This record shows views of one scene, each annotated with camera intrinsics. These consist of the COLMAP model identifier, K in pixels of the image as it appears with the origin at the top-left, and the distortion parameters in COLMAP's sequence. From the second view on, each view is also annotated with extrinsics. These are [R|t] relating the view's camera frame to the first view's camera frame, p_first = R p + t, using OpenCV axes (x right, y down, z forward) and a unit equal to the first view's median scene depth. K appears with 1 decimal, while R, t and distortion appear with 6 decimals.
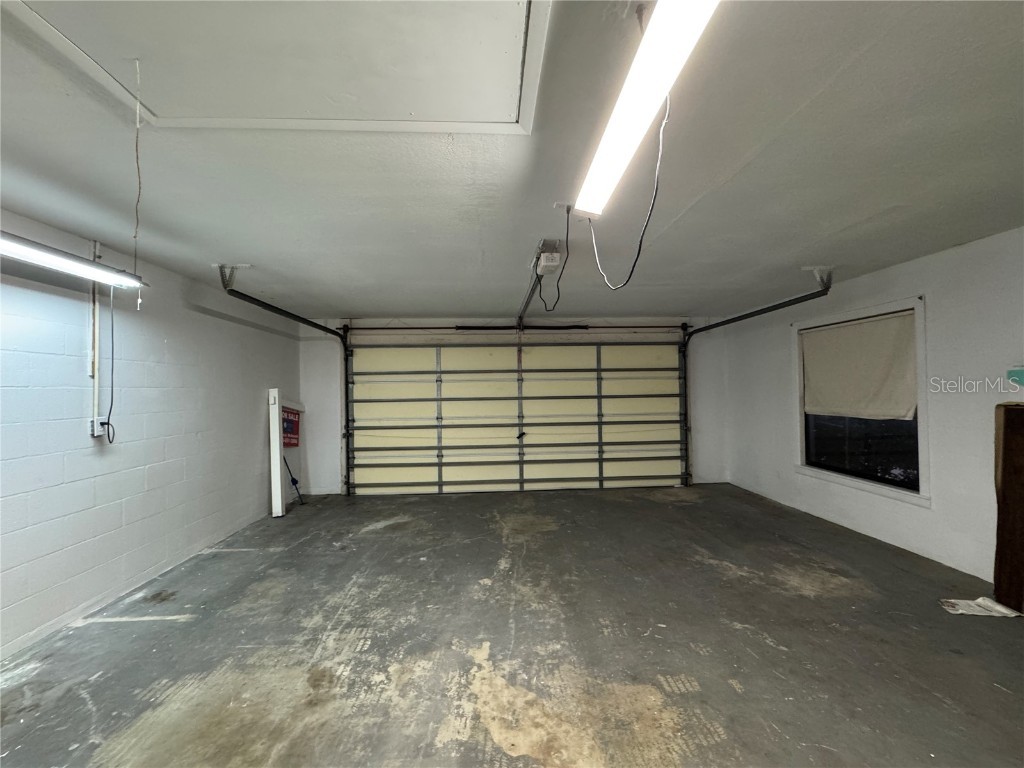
lens RADIAL K [[409.8, 0, 511.0], [0, 409.8, 382.2], [0, 0, 1]] dist [-0.000432, 0.000273]
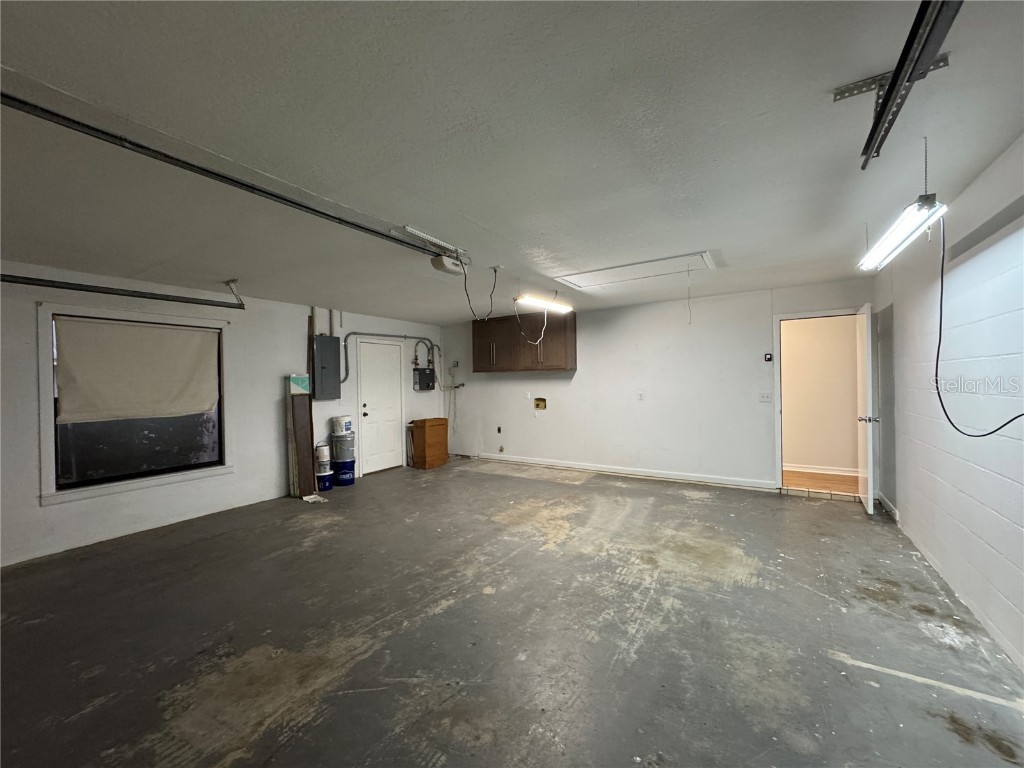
lens RADIAL K [[409.8, 0, 511.0], [0, 409.8, 382.2], [0, 0, 1]] dist [-0.000432, 0.000273]
pose [[-0.811705, 0.028678, 0.583363, -0.750345], [0.020145, 0.999574, -0.021108, 0.056297], [-0.583720, -0.005381, -0.811937, 1.998069]]
